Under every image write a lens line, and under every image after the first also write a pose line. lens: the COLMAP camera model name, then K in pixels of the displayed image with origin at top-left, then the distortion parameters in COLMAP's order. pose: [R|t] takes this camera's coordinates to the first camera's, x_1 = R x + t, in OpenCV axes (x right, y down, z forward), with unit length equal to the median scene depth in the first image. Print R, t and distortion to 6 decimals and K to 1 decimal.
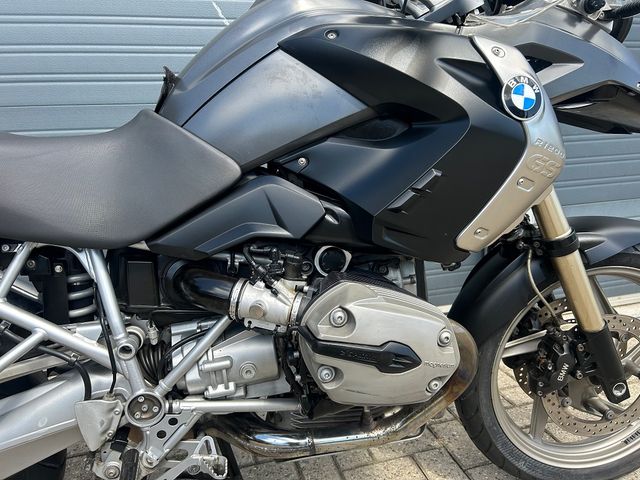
lens RADIAL K [[487.2, 0, 332.5], [0, 487.2, 241.6], [0, 0, 1]] dist [0.036390, -0.037423]
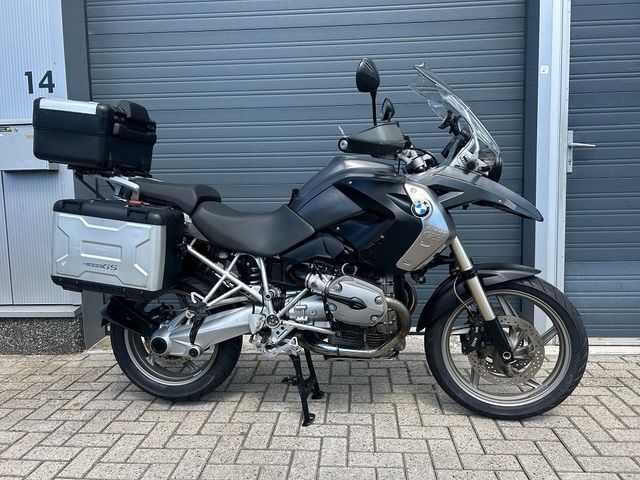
lens RADIAL K [[487.2, 0, 323.1], [0, 487.2, 241.3], [0, 0, 1]] dist [0.036390, -0.037423]
pose [[0.941408, 0.064560, -0.331033, 0.677315], [-0.090489, 0.993870, -0.063507, 0.065160], [0.324904, 0.089741, 0.941480, -1.341247]]
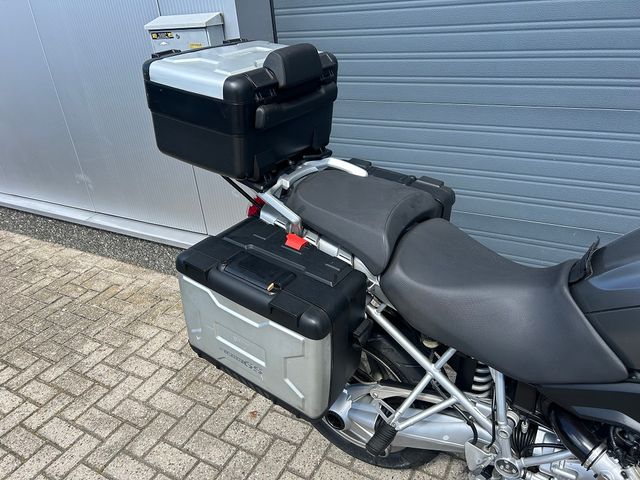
lens RADIAL K [[487.2, 0, 320.7], [0, 487.2, 240.8], [0, 0, 1]] dist [0.036390, -0.037423]
pose [[0.705124, 0.321779, -0.631870, -0.059989], [-0.090690, 0.924713, 0.369705, -0.795412], [0.703261, -0.203383, 0.681219, -0.276468]]
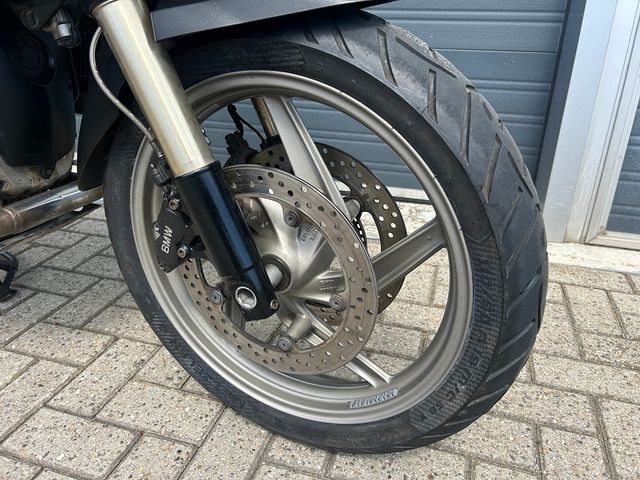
lens RADIAL K [[487.2, 0, 322.6], [0, 487.2, 241.2], [0, 0, 1]] dist [0.036390, -0.037423]
pose [[0.842172, 0.274336, -0.464204, 1.181712], [-0.156901, 0.948326, 0.275790, 0.092370], [0.515876, -0.159429, 0.841697, 0.760949]]
